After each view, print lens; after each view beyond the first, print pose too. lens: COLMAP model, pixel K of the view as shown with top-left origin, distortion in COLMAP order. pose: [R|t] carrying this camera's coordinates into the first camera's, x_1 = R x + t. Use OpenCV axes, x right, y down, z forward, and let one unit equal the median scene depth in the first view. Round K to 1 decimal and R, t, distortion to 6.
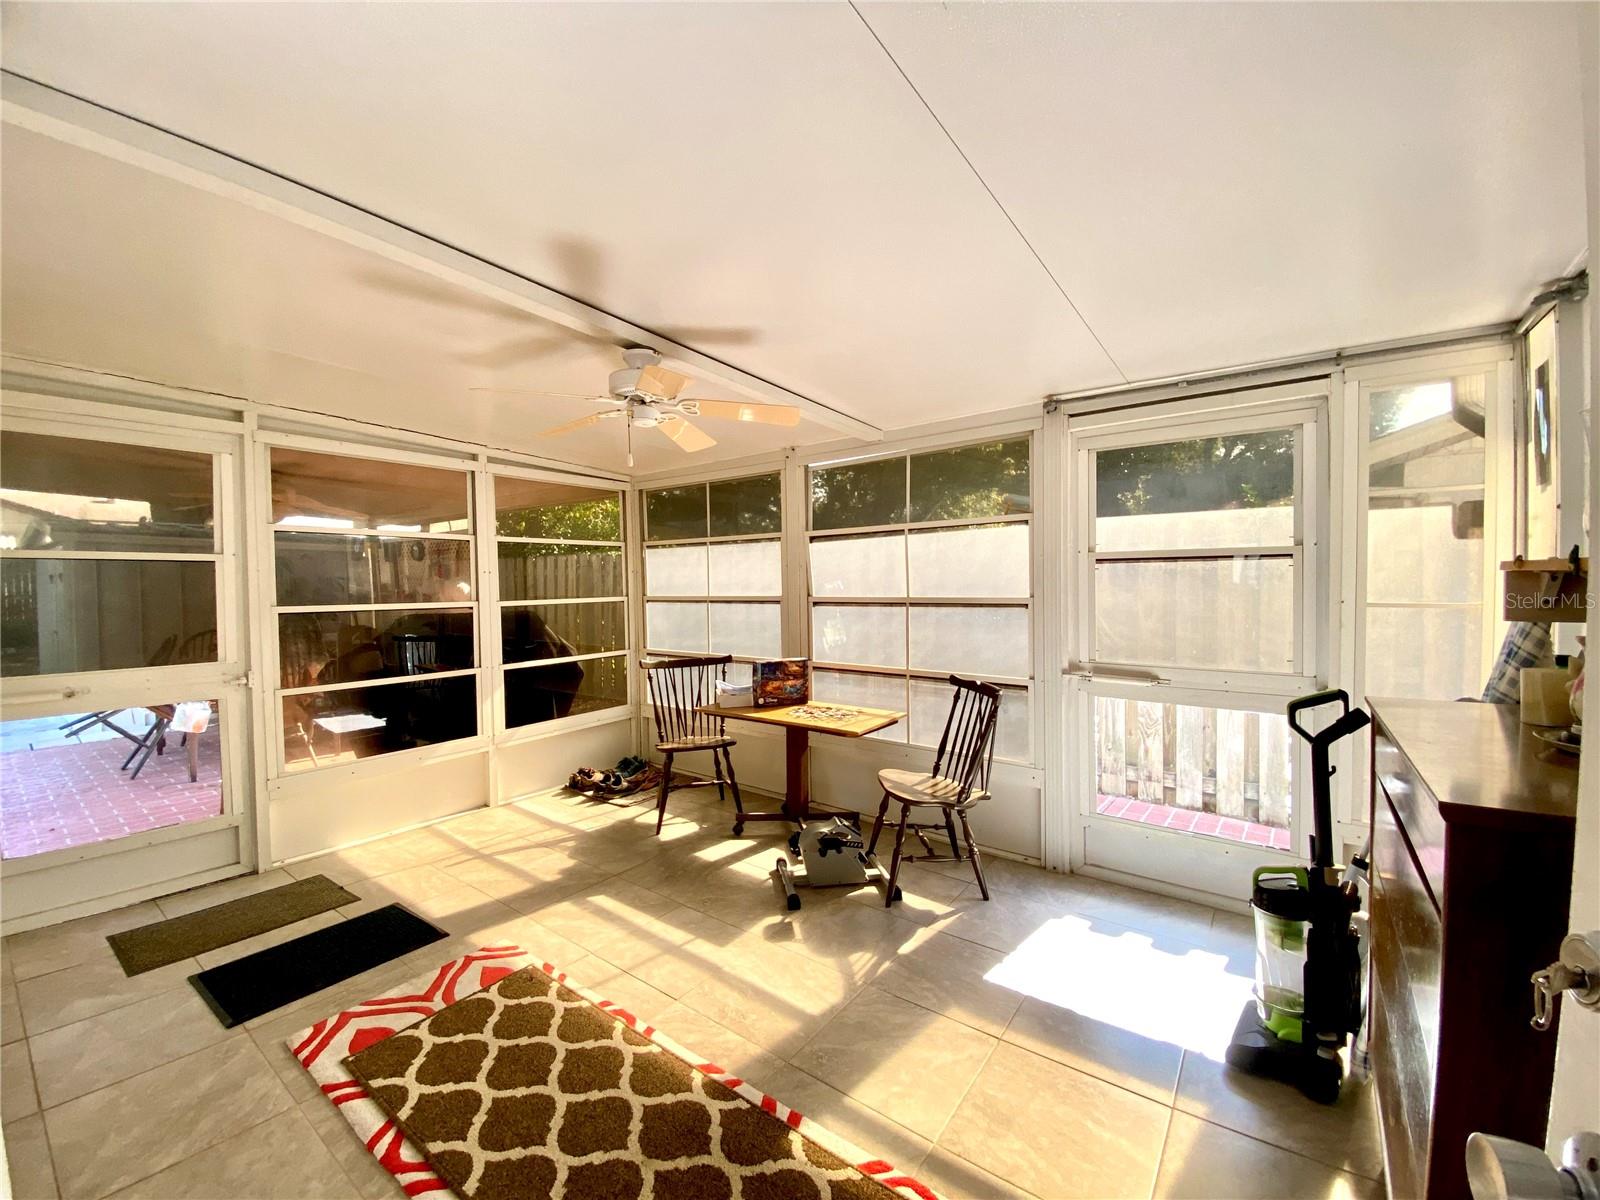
lens RADIAL K [[649.5, 0, 797.2], [0, 649.5, 597.8], [0, 0, 1]] dist [-0.000466, -0.010341]
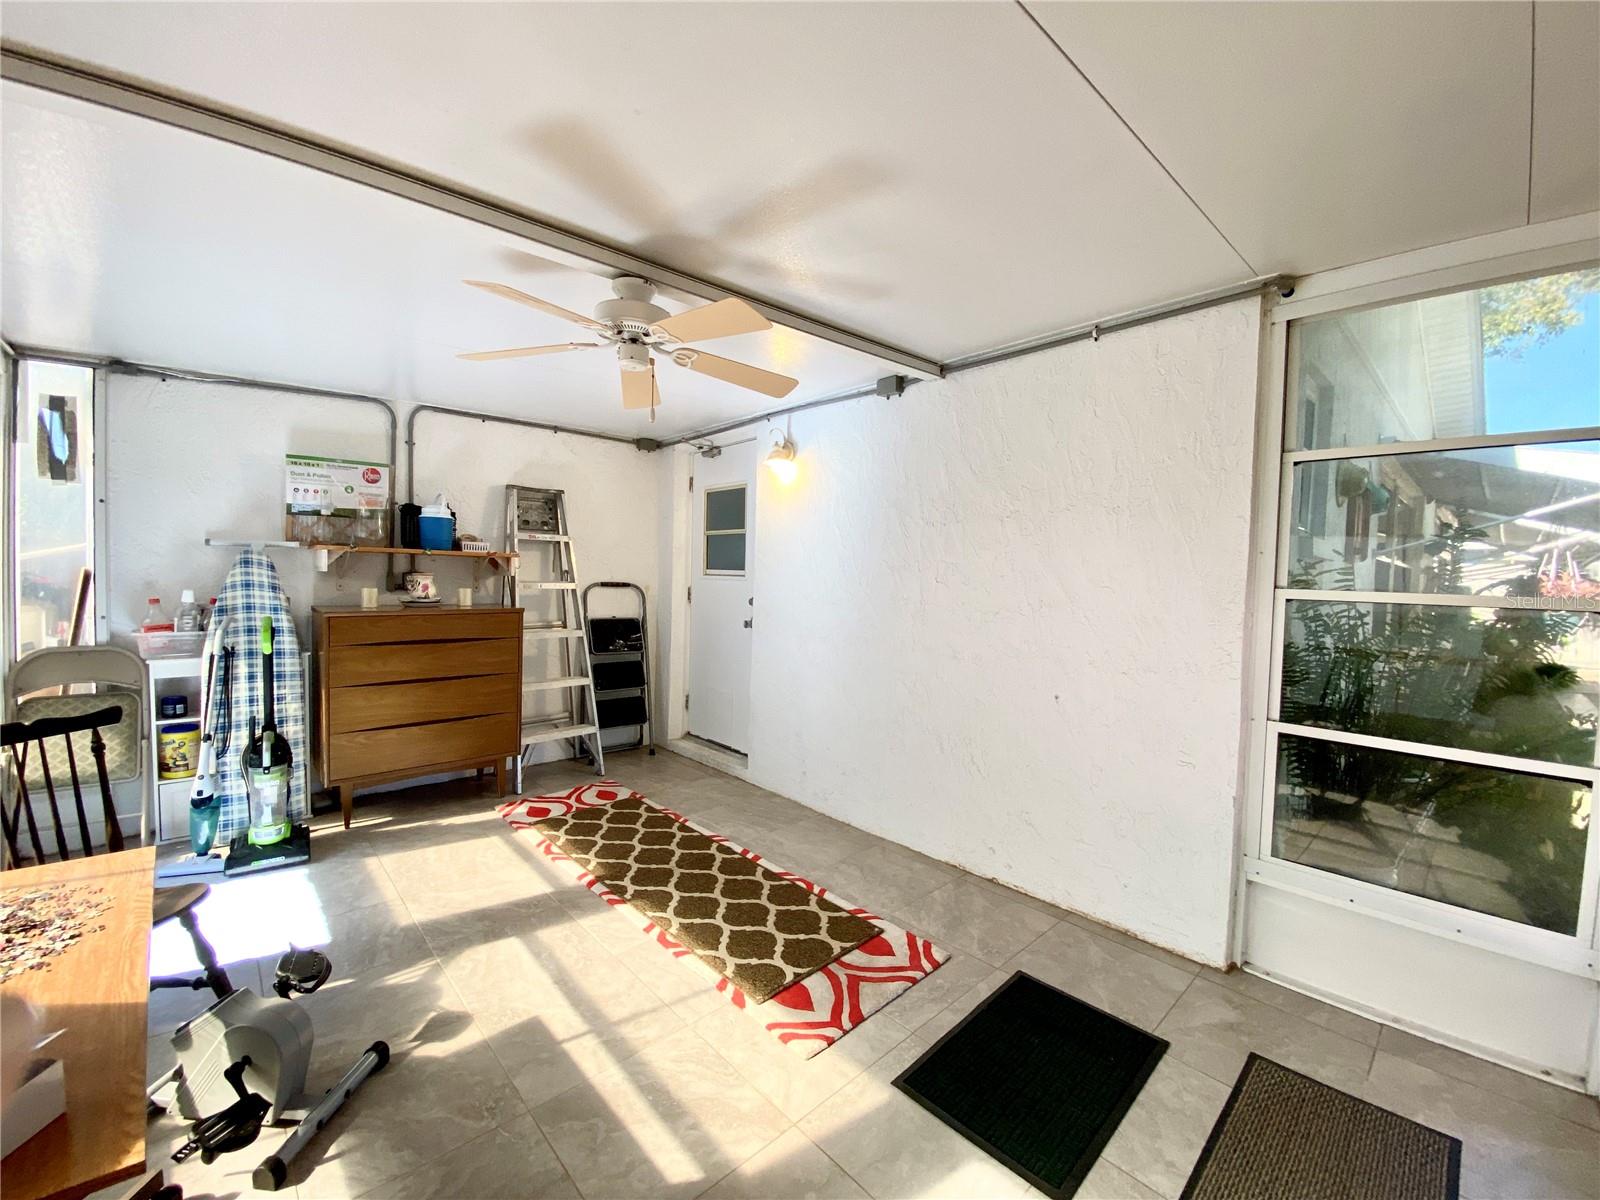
lens RADIAL K [[649.5, 0, 801.4], [0, 649.5, 595.2], [0, 0, 1]] dist [-0.000466, -0.010341]
pose [[-0.984005, -0.011838, 0.177746, -0.713657], [0.000493, 0.997605, 0.069169, -0.036421], [-0.178139, 0.068150, -0.981642, 2.092384]]
